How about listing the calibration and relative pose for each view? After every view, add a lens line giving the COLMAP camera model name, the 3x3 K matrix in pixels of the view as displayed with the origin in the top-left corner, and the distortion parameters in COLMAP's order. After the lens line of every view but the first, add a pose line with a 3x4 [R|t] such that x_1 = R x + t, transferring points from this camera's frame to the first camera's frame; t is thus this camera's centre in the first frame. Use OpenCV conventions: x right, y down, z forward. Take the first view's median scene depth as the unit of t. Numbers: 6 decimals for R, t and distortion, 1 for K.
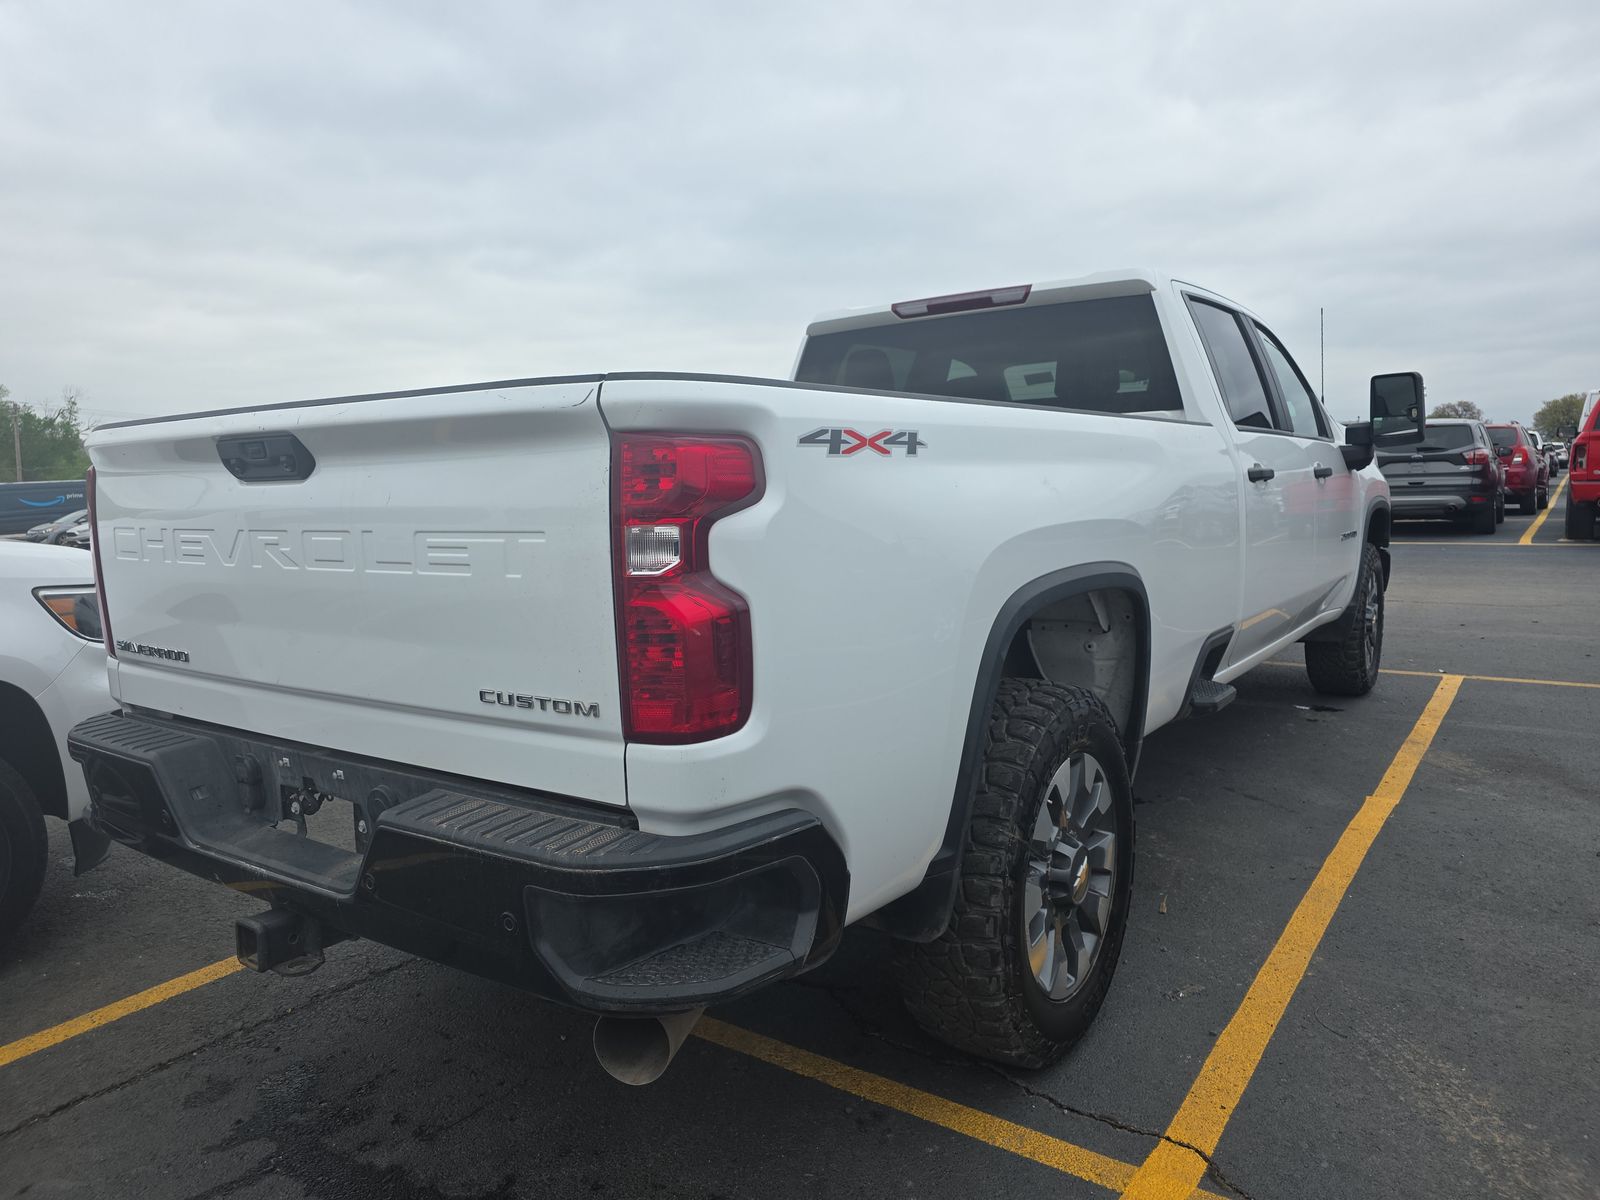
lens RADIAL K [[1114.0, 0, 796.3], [0, 1114.0, 621.4], [0, 0, 1]] dist [0.055442, -0.036769]
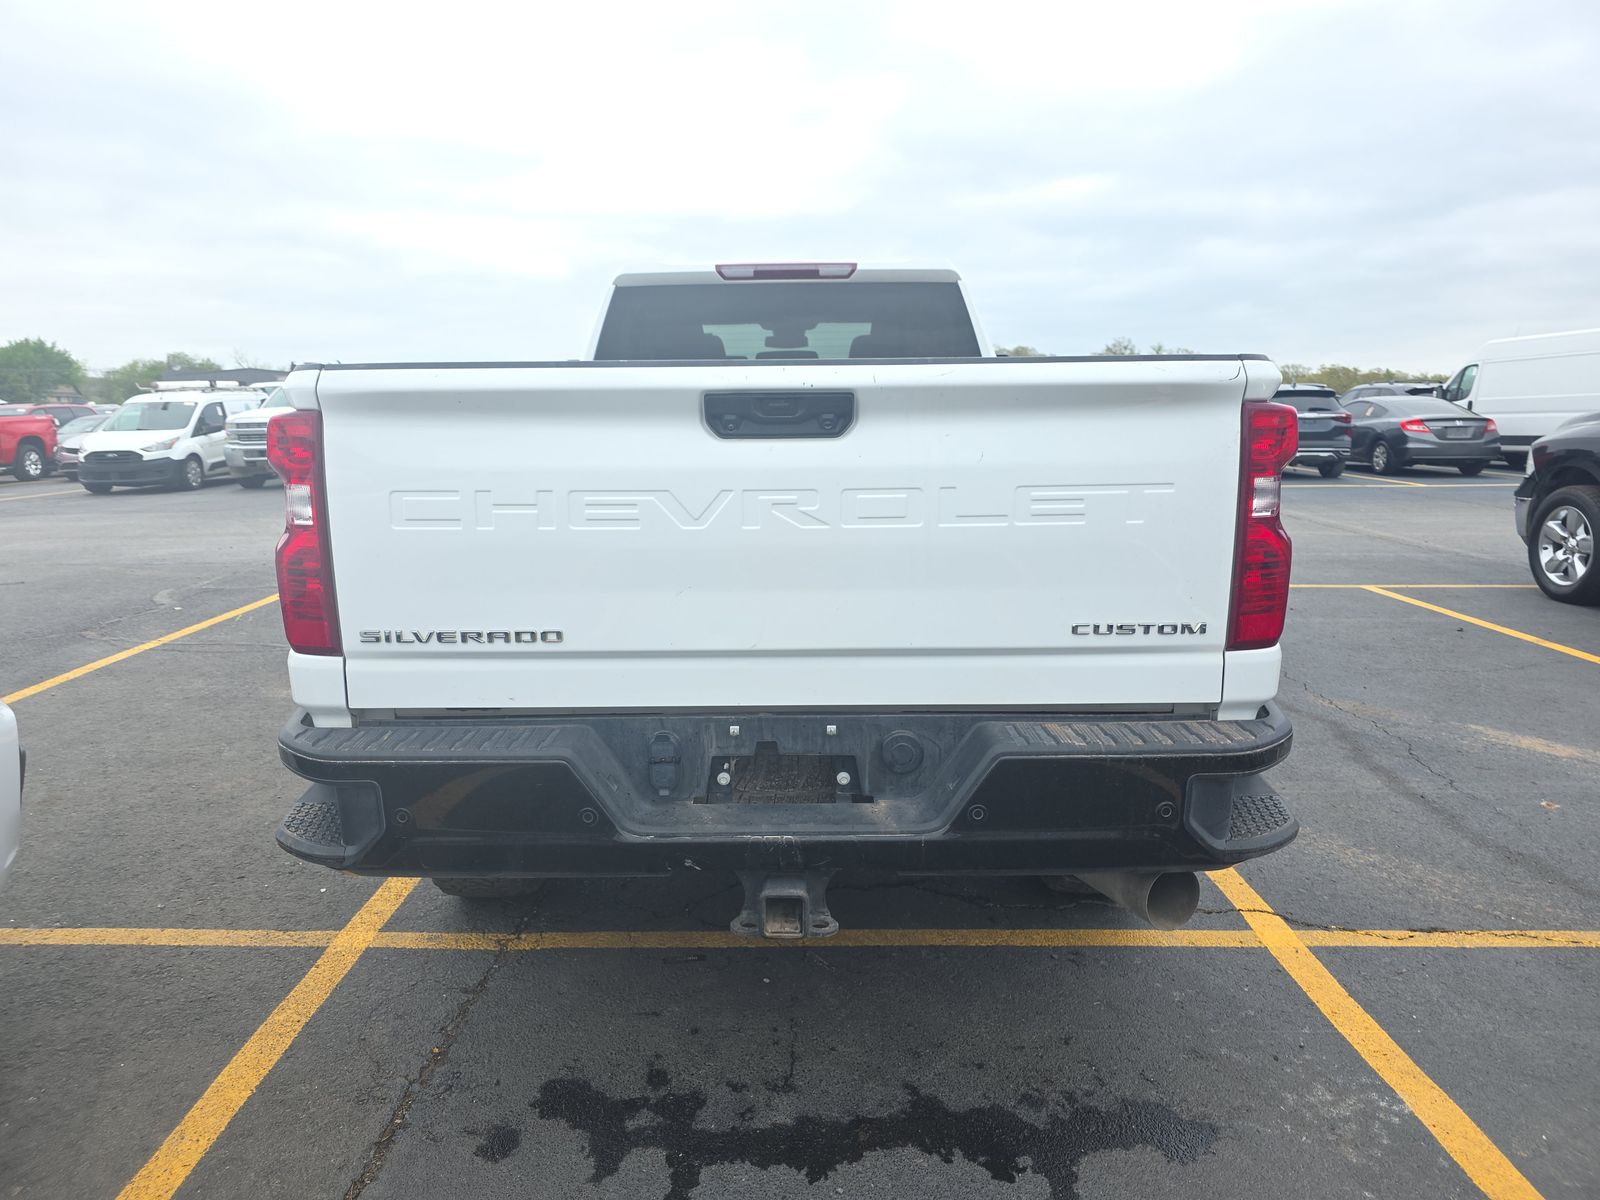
lens RADIAL K [[1113.1, 0, 783.2], [0, 1113.1, 596.6], [0, 0, 1]] dist [0.057472, -0.002785]
pose [[0.811572, -0.076141, 0.579270, -0.939644], [0.061330, 0.997096, 0.045137, -0.028960], [-0.581025, -0.001105, 0.813885, 0.195806]]
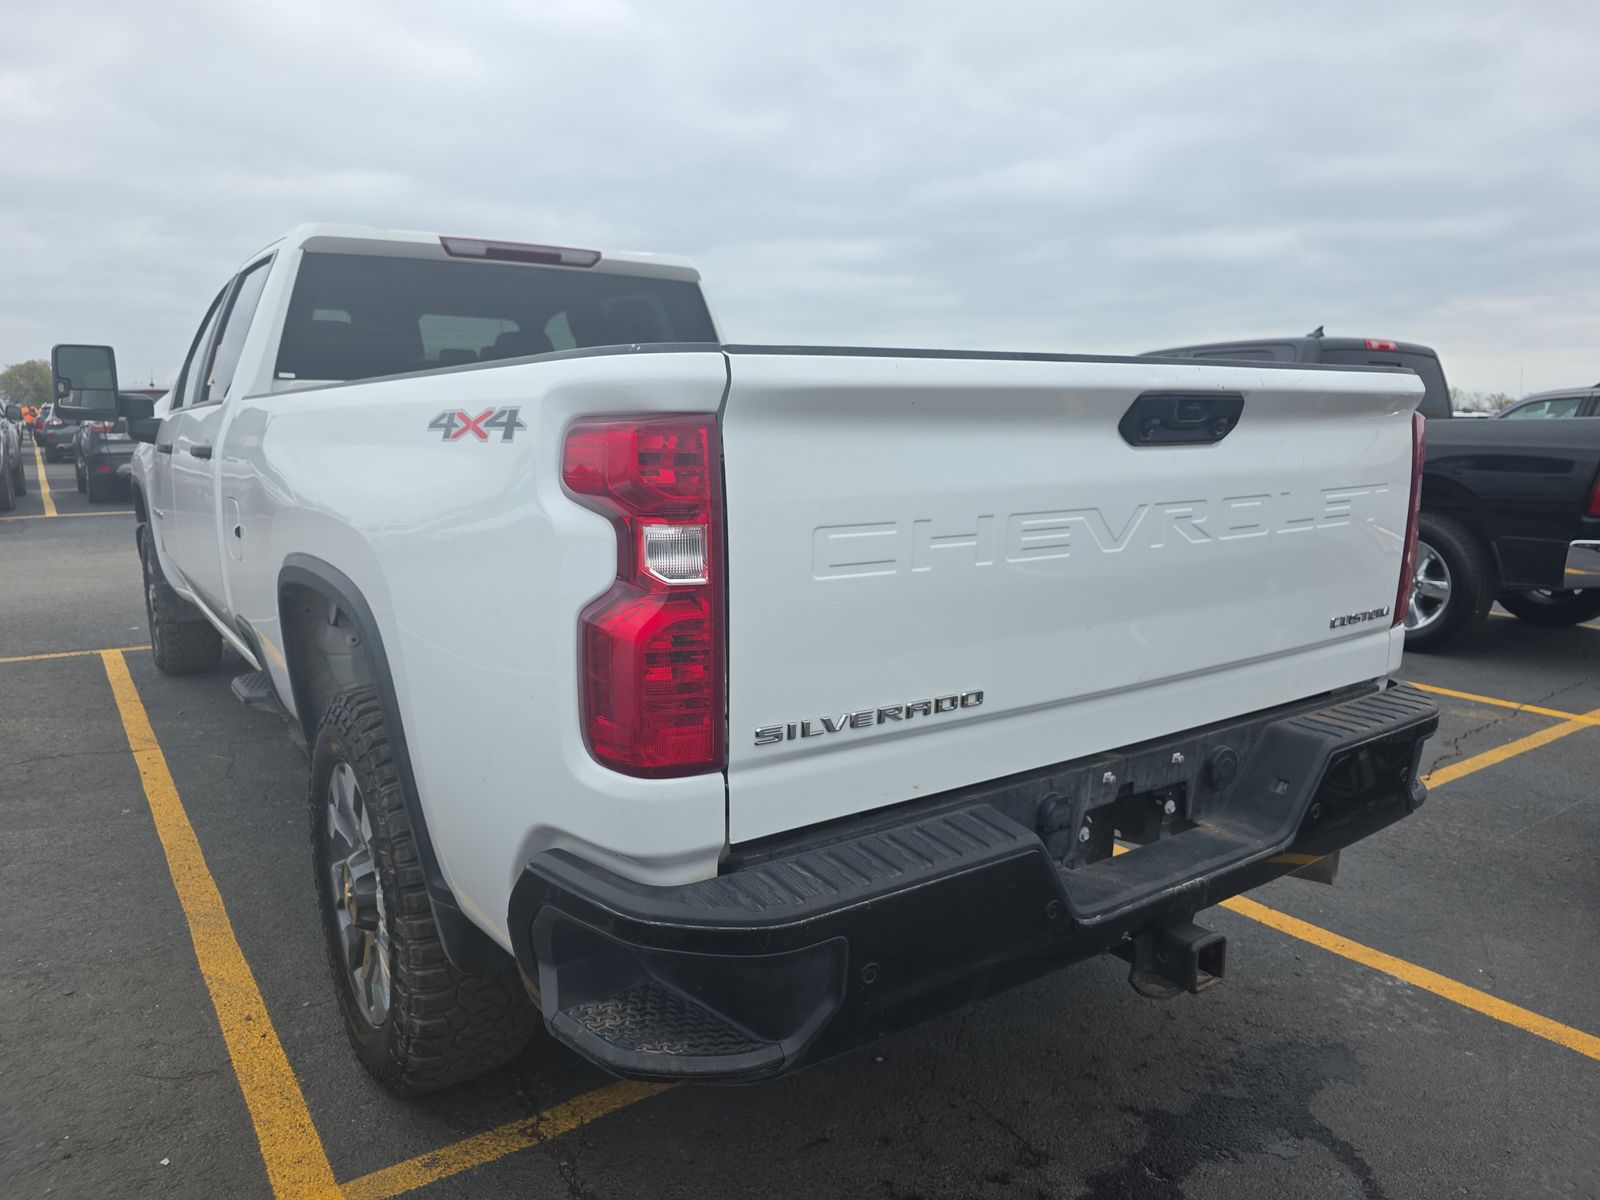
lens RADIAL K [[1114.0, 0, 796.3], [0, 1114.0, 621.4], [0, 0, 1]] dist [0.055442, -0.036769]
pose [[0.315553, -0.144797, 0.937795, -1.275761], [0.116501, 0.986724, 0.113151, -0.112099], [-0.941729, 0.073549, 0.328233, 0.913484]]
